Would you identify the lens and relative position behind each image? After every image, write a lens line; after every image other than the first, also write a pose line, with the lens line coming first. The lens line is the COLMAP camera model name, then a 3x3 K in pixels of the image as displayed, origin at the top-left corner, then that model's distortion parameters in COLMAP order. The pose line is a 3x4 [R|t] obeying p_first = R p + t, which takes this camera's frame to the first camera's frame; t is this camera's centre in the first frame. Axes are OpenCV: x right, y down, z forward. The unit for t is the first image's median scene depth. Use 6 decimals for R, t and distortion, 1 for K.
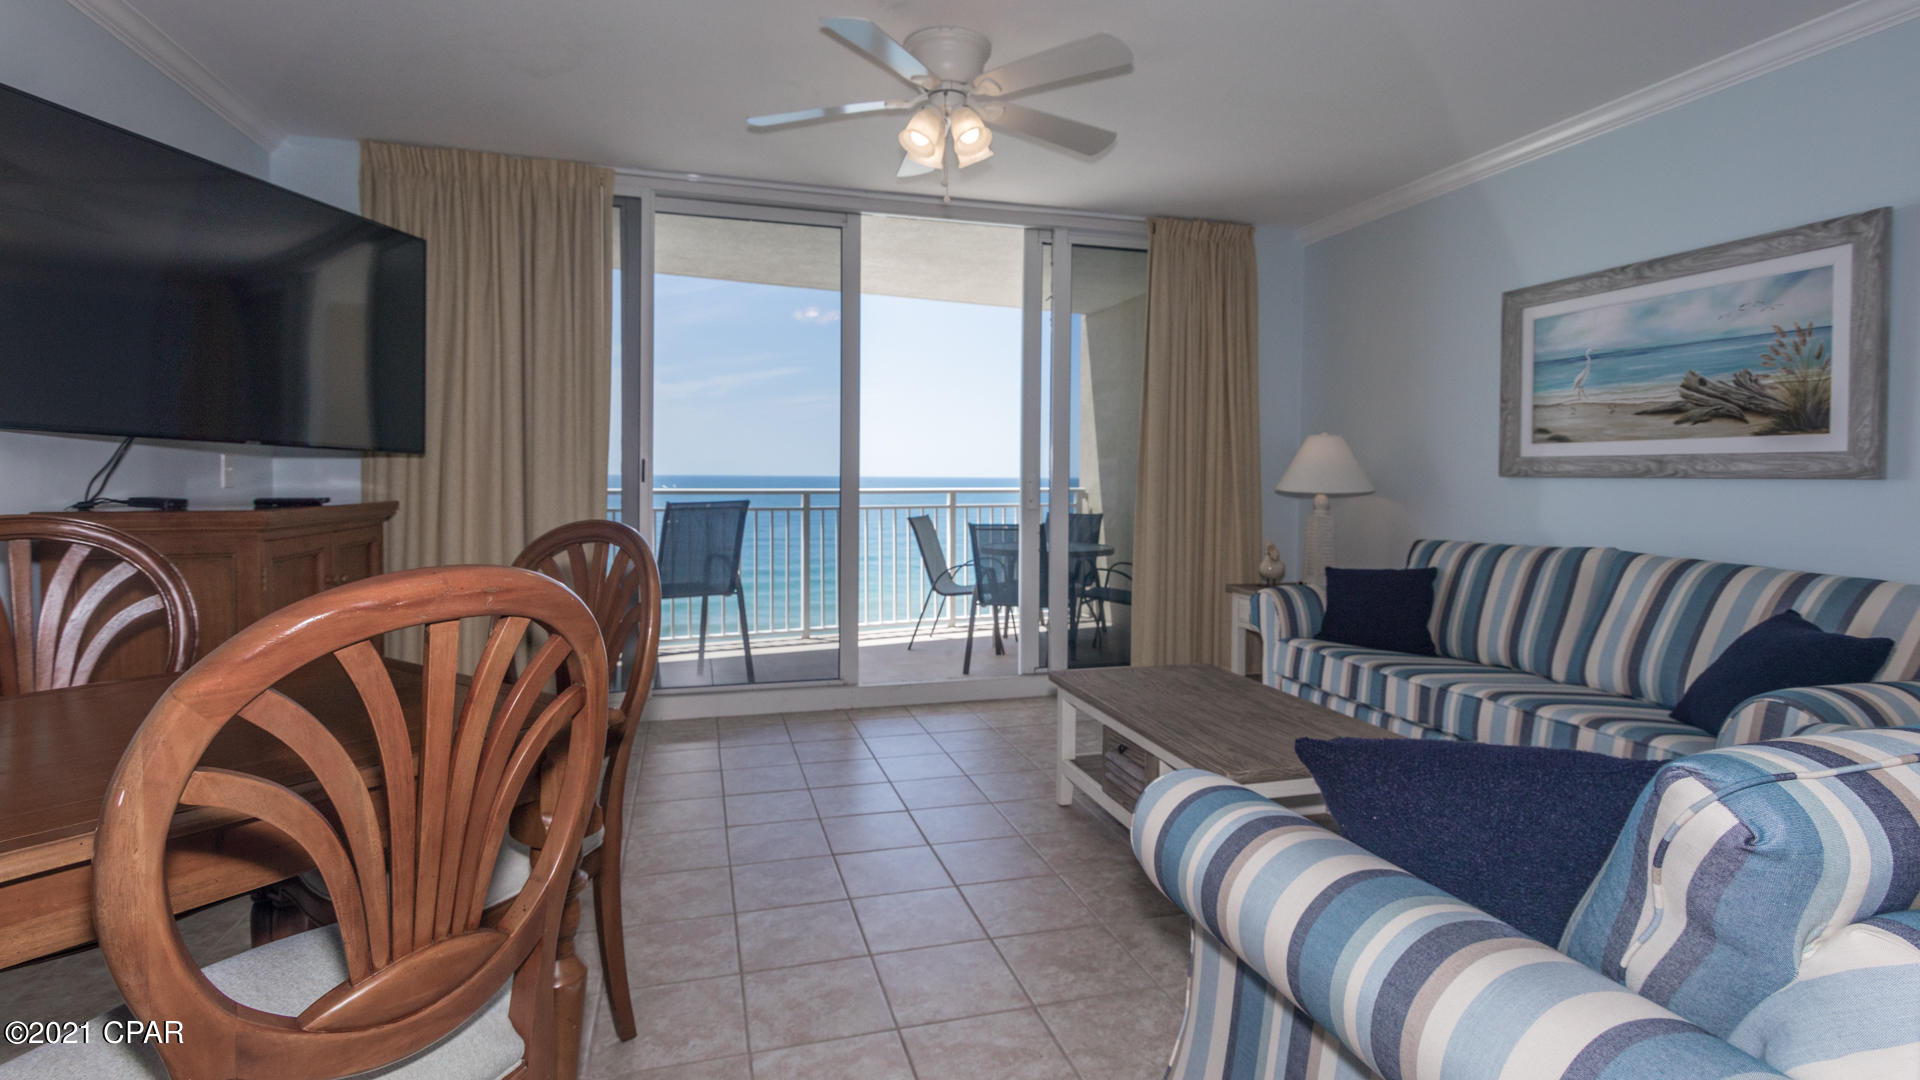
lens RADIAL K [[926.2, 0, 963.0], [0, 926.2, 523.6], [0, 0, 1]] dist [0.004591, -0.001180]
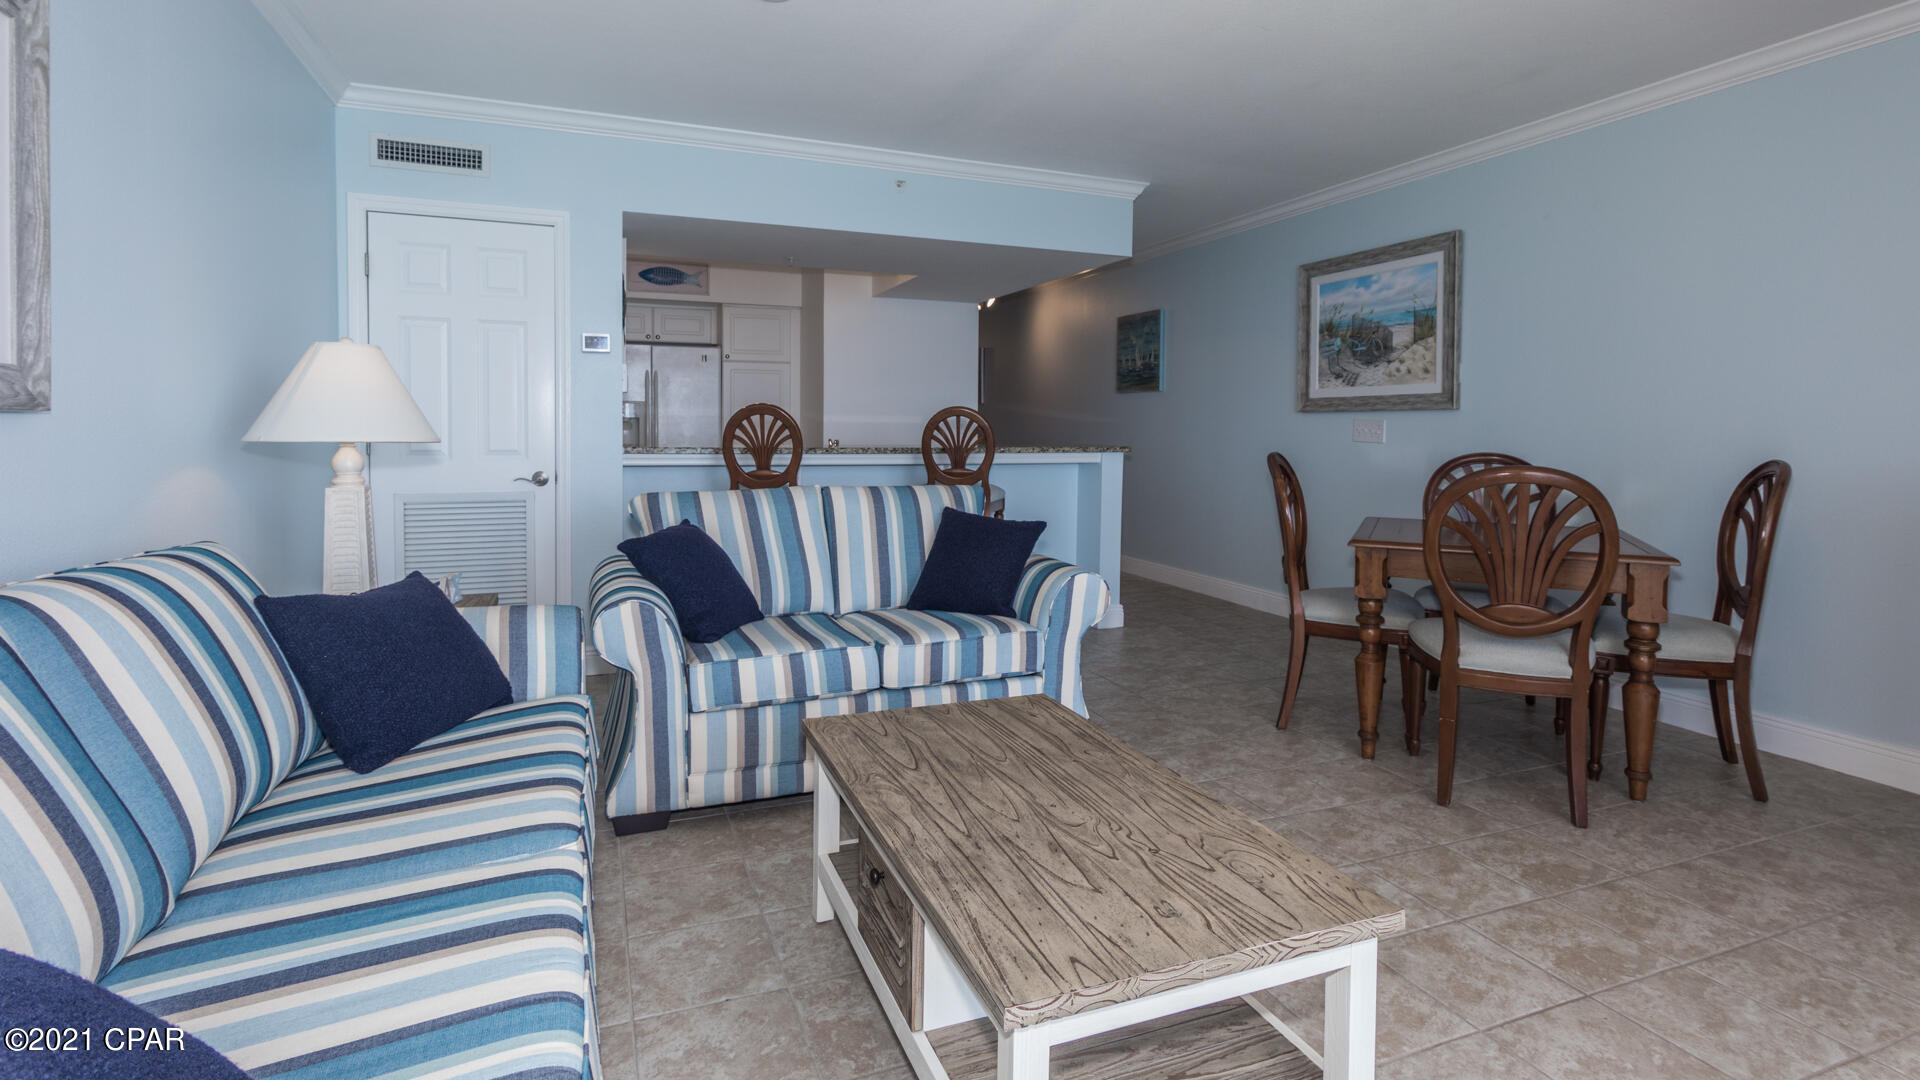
lens RADIAL K [[926.2, 0, 955.1], [0, 926.2, 459.7], [0, 0, 1]] dist [0.004591, -0.001180]
pose [[-0.994533, -0.011705, -0.103762, 0.316406], [-0.021029, 0.995790, 0.089224, -0.063874], [0.102281, 0.090918, -0.990592, 1.279311]]
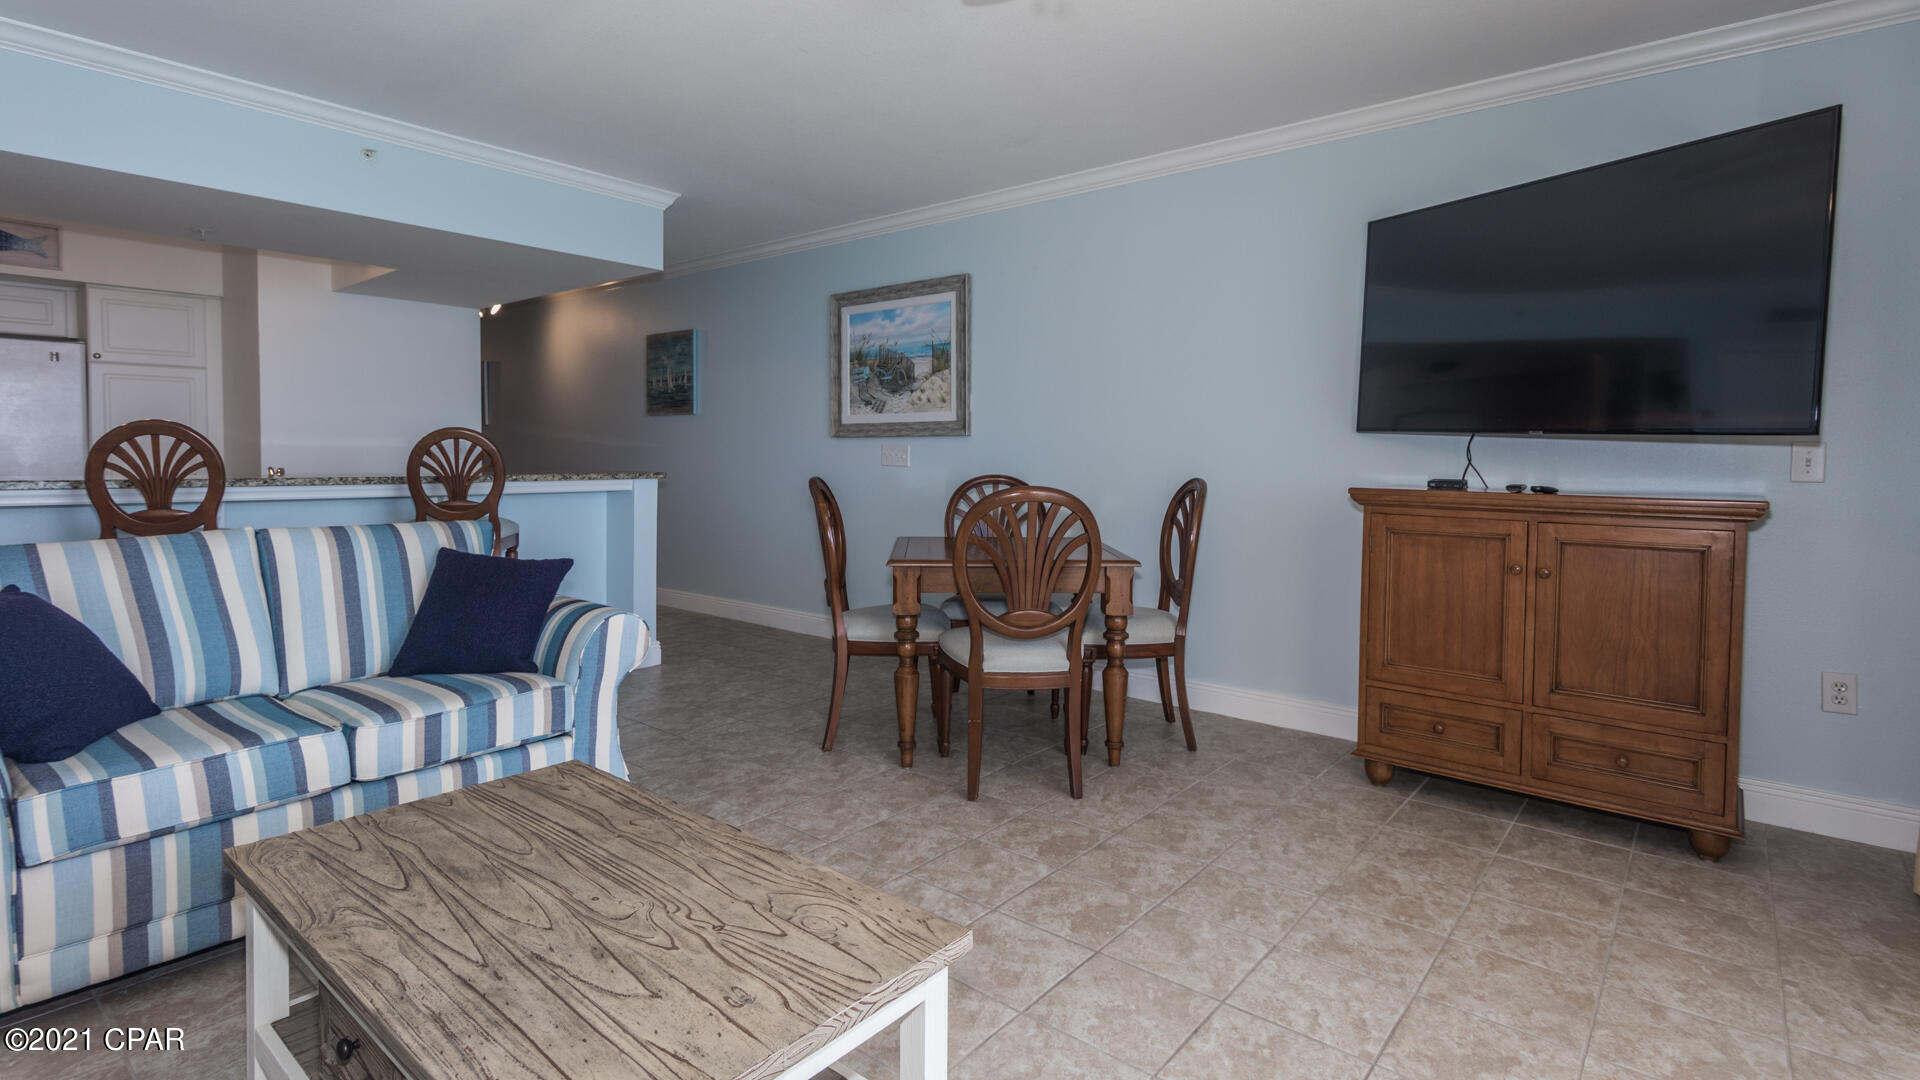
lens RADIAL K [[926.2, 0, 959.5], [0, 926.2, 483.7], [0, 0, 1]] dist [0.004591, -0.001180]
pose [[-0.822451, 0.004617, -0.568817, 0.313318], [-0.044238, 0.996419, 0.072052, -0.061712], [0.567113, 0.084423, -0.819302, 1.234815]]
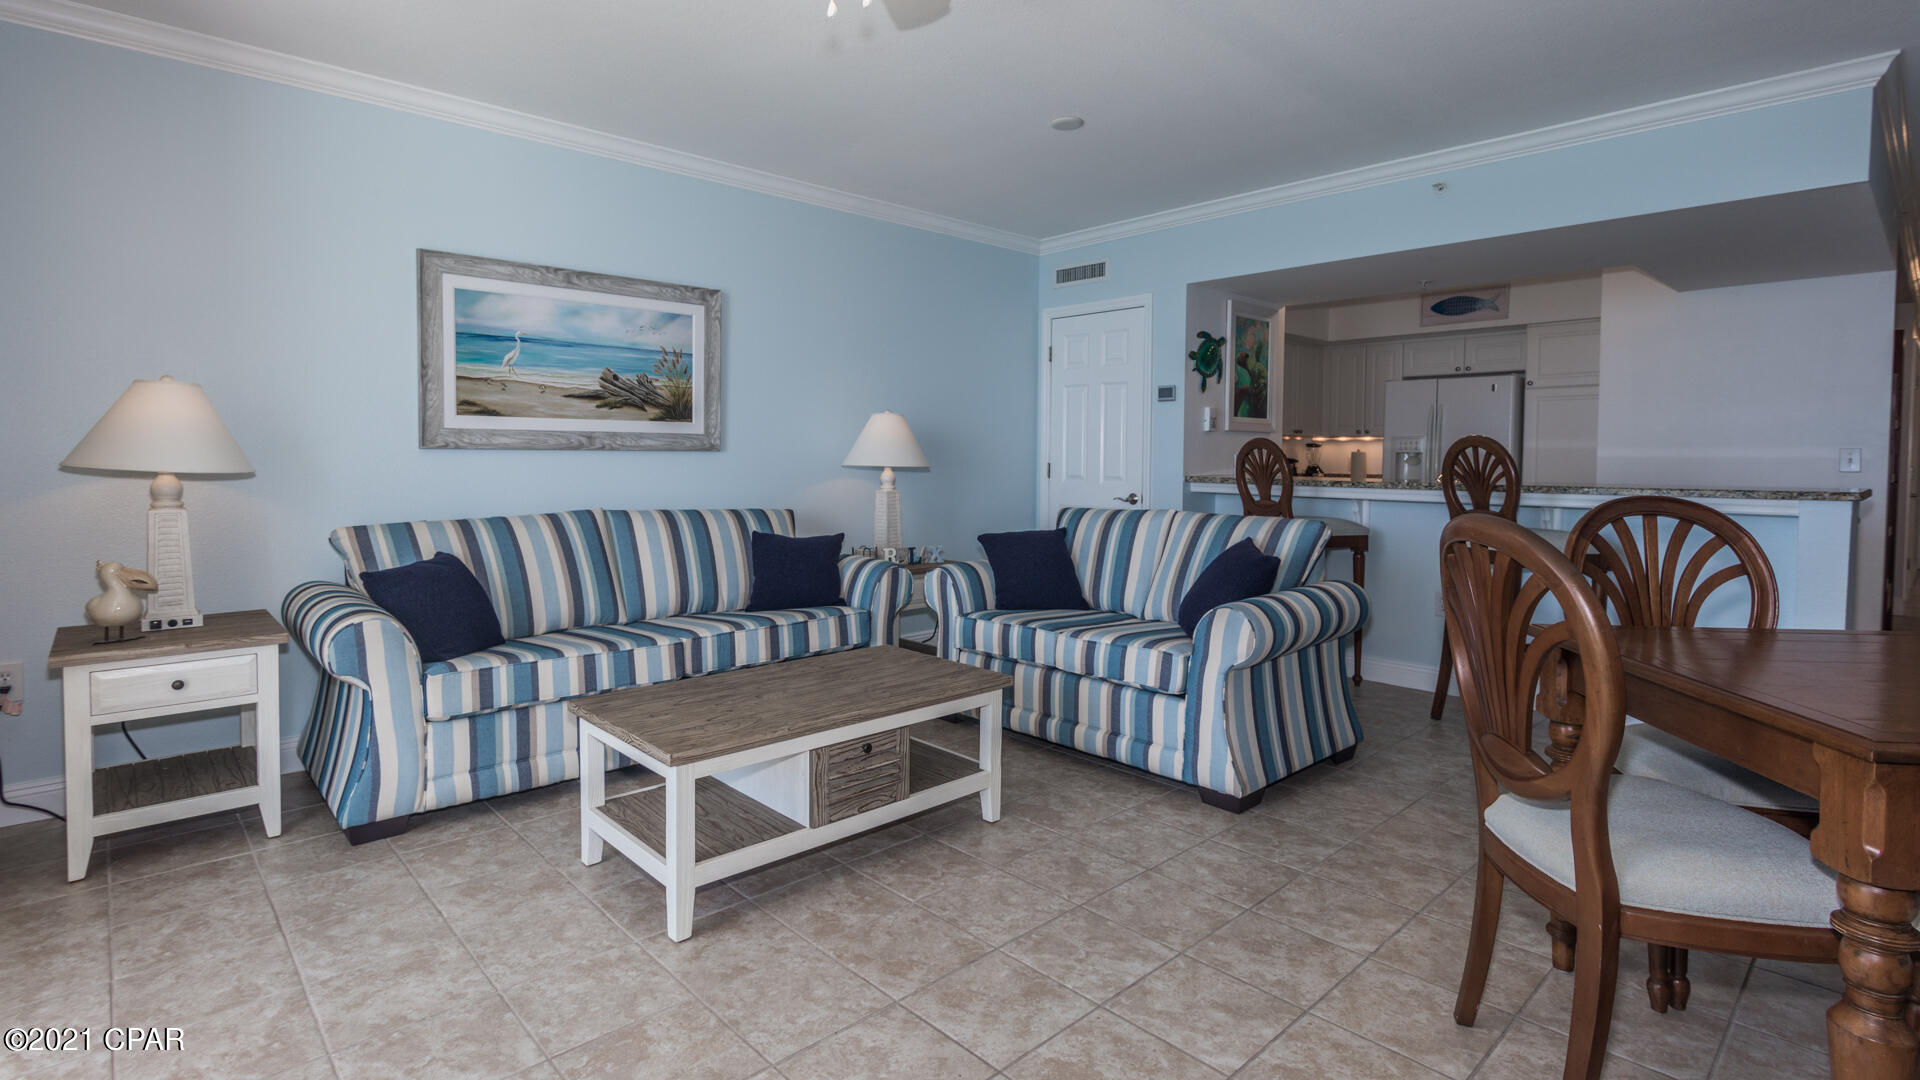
lens RADIAL K [[926.2, 0, 956.4], [0, 926.2, 497.9], [0, 0, 1]] dist [0.004591, -0.001180]
pose [[-0.455417, -0.052024, 0.888757, -0.528985], [0.038288, 0.996223, 0.077934, -0.058106], [-0.889454, 0.069521, -0.451705, 1.031892]]
